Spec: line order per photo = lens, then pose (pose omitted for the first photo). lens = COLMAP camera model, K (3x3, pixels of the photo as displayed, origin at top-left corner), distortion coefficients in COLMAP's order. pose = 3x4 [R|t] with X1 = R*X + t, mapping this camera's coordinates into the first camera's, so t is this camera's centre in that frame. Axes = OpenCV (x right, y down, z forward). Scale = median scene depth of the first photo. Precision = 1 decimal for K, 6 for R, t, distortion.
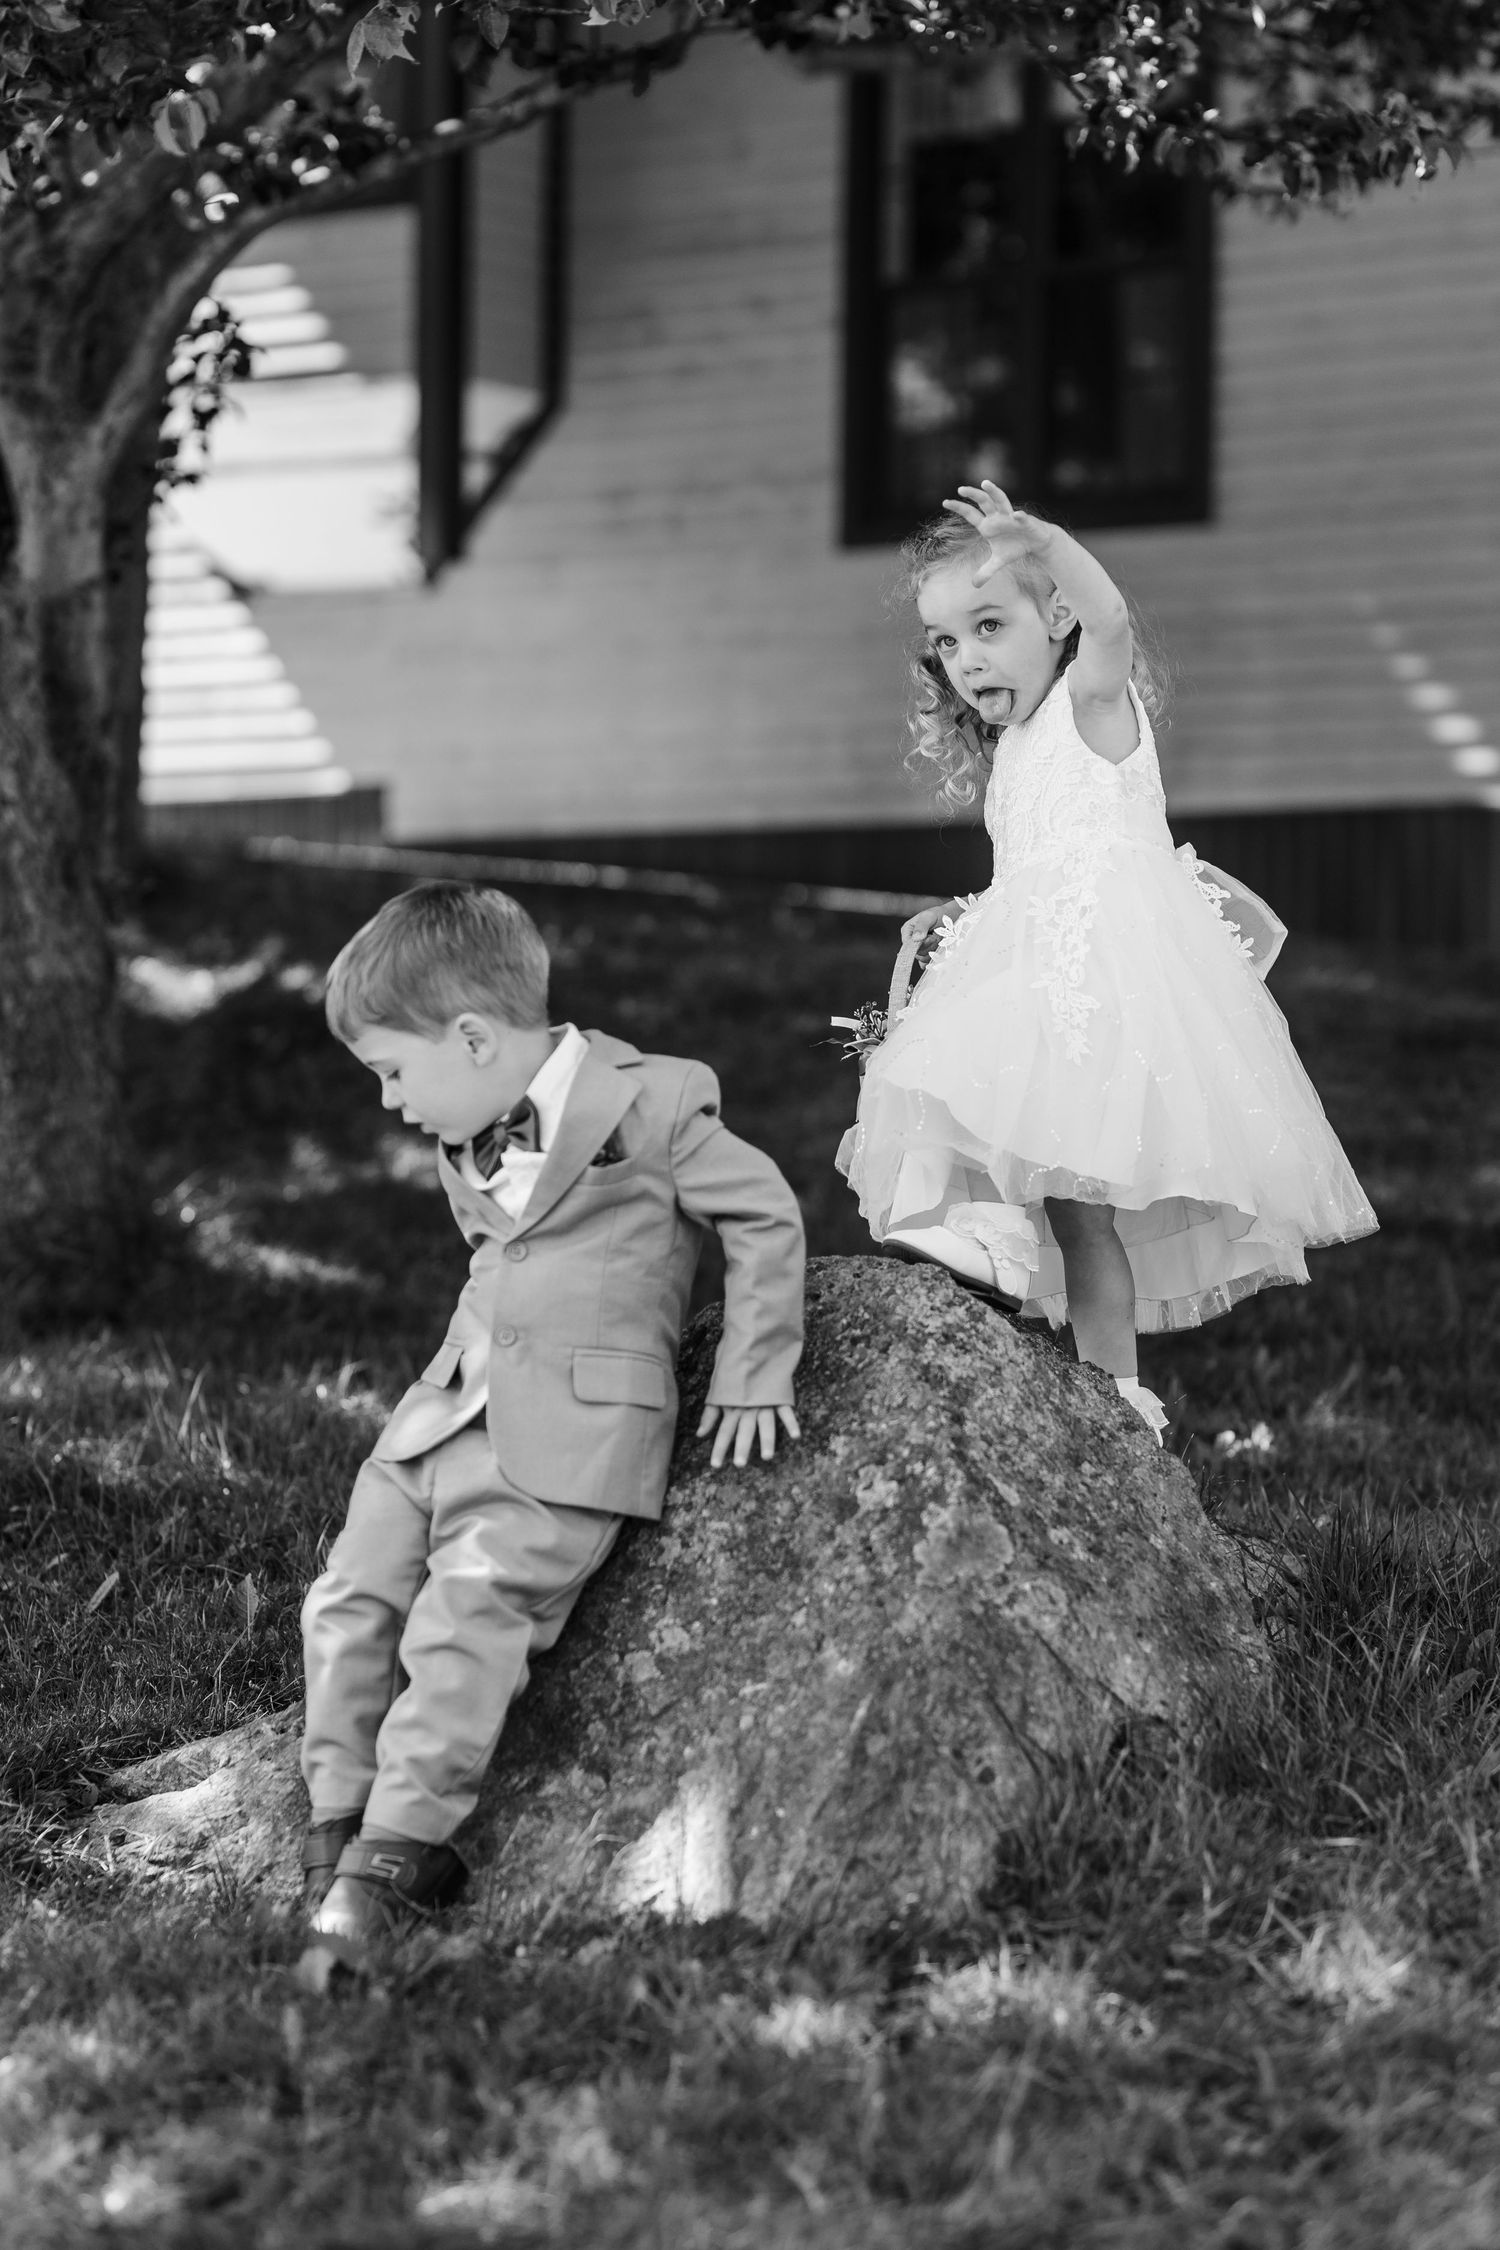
lens RADIAL K [[5451.8, 0, 750.0], [0, 5451.8, 1125.0], [0, 0, 1]] dist [-0.023045, -0.003161]
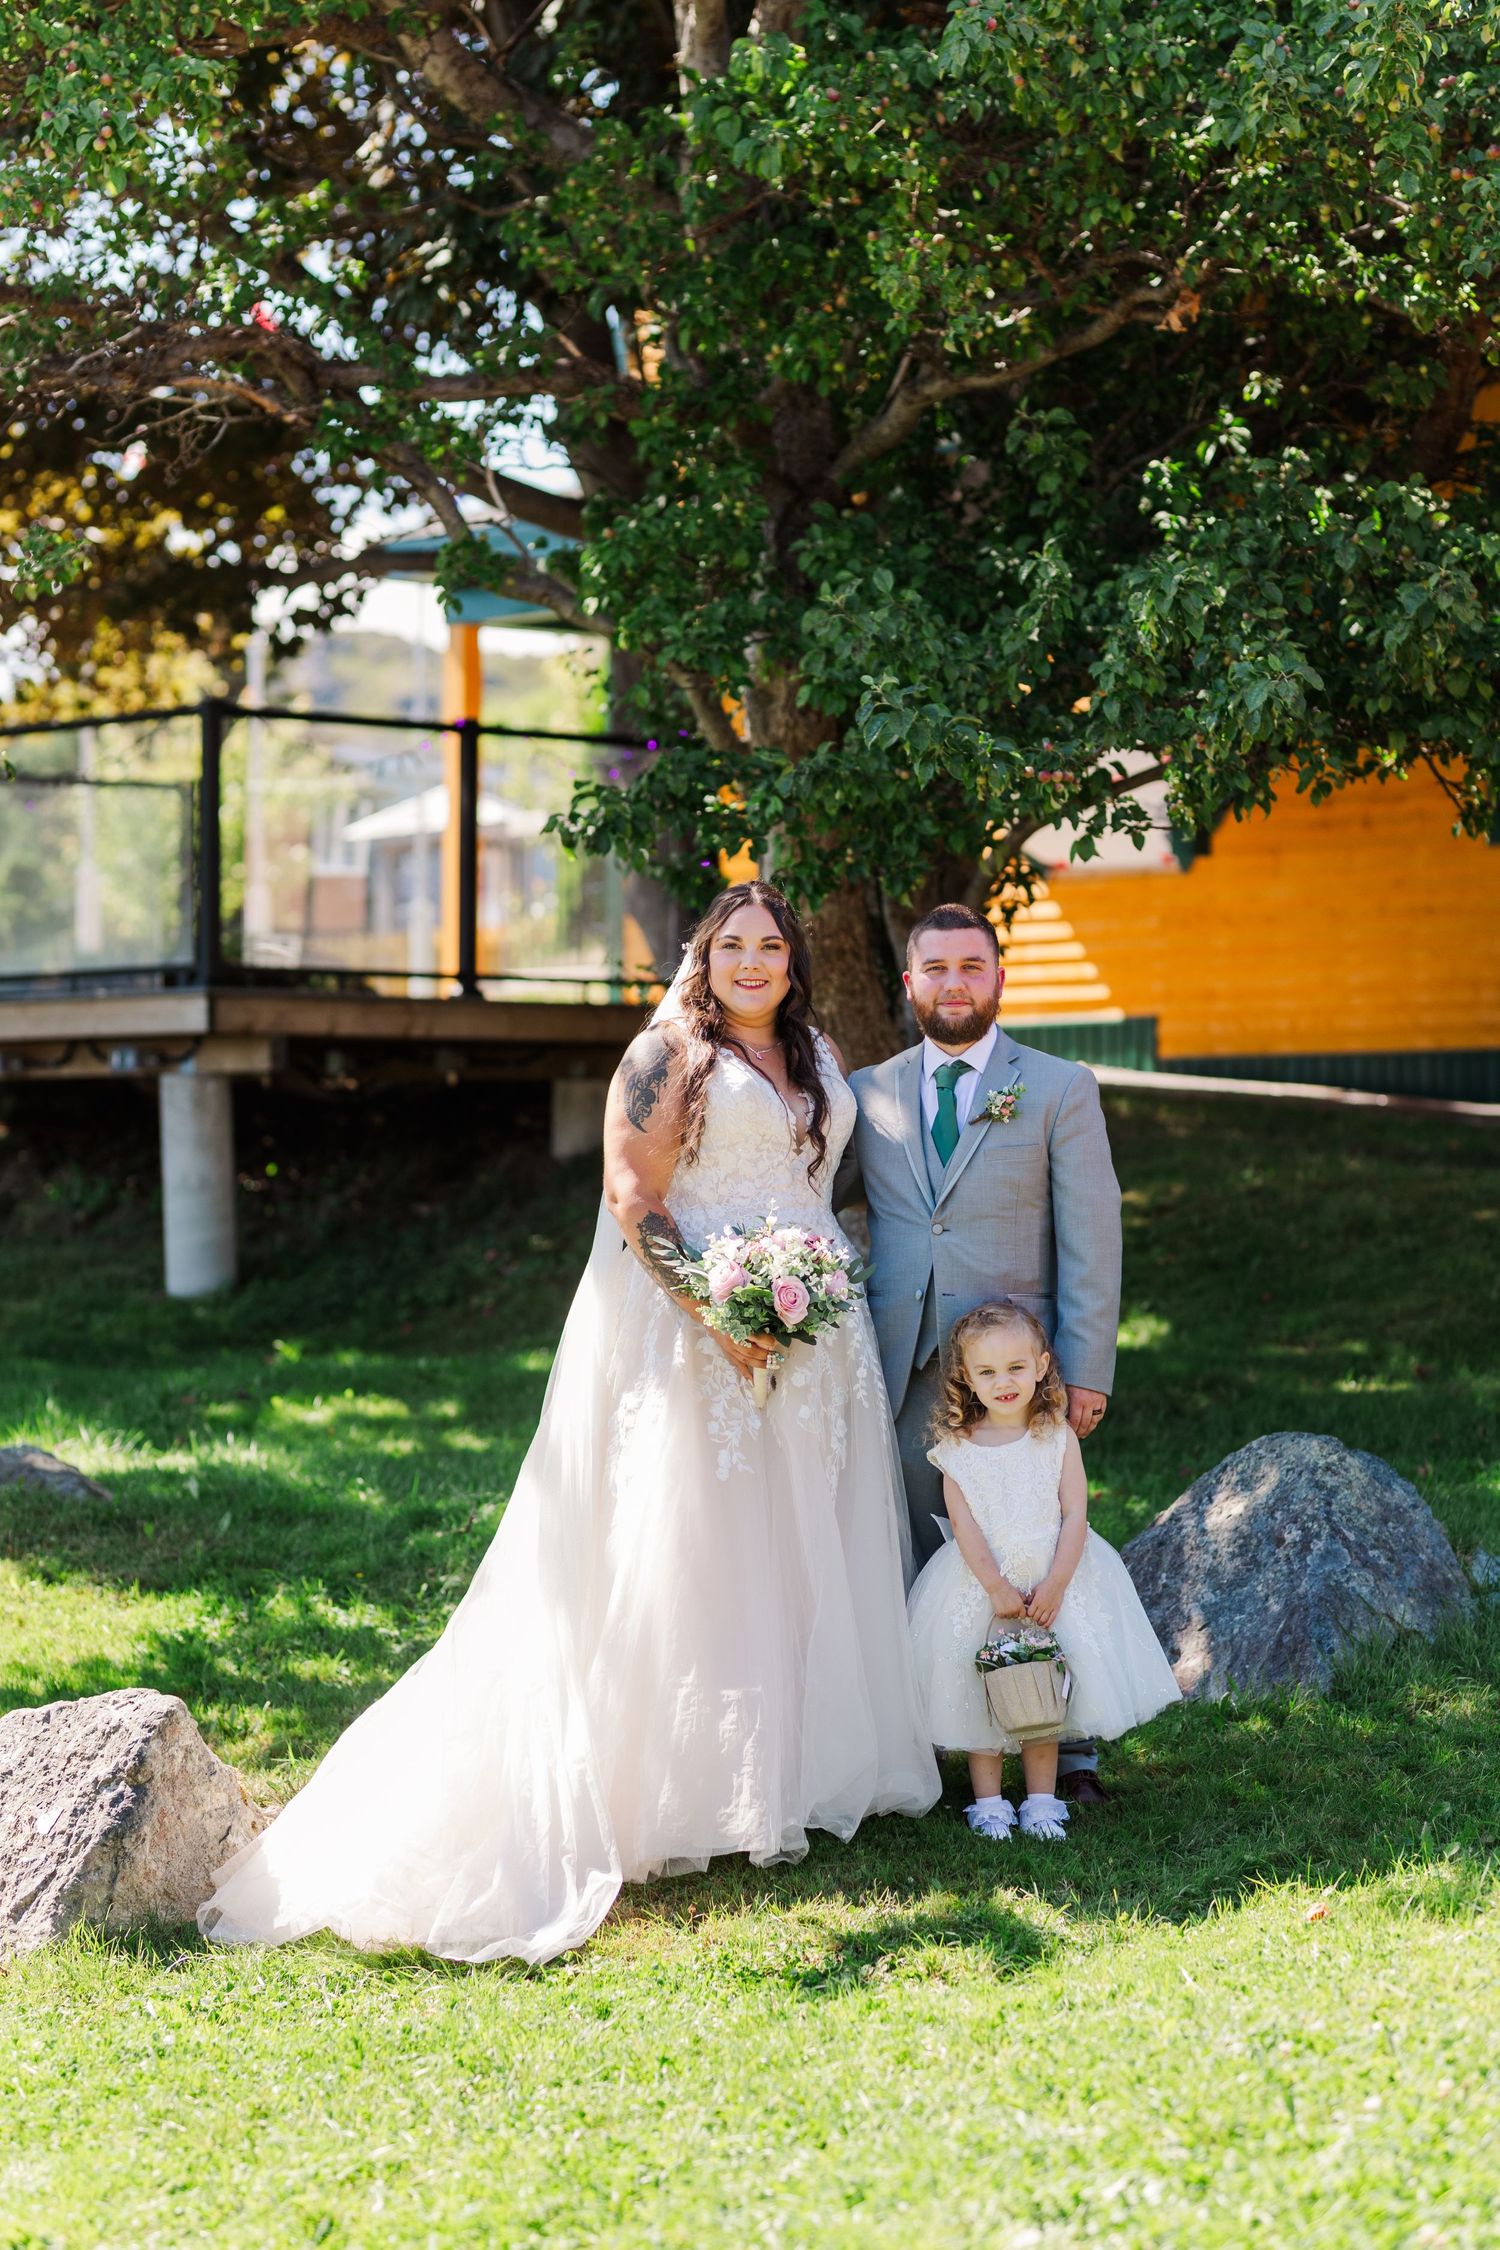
lens RADIAL K [[5451.8, 0, 750.0], [0, 5451.8, 1125.0], [0, 0, 1]] dist [-0.023045, -0.003161]
pose [[0.988521, -0.015053, -0.150329, 0.147861], [0.012948, 0.999804, -0.014976, -0.077751], [0.150525, 0.012858, 0.988523, -1.368862]]
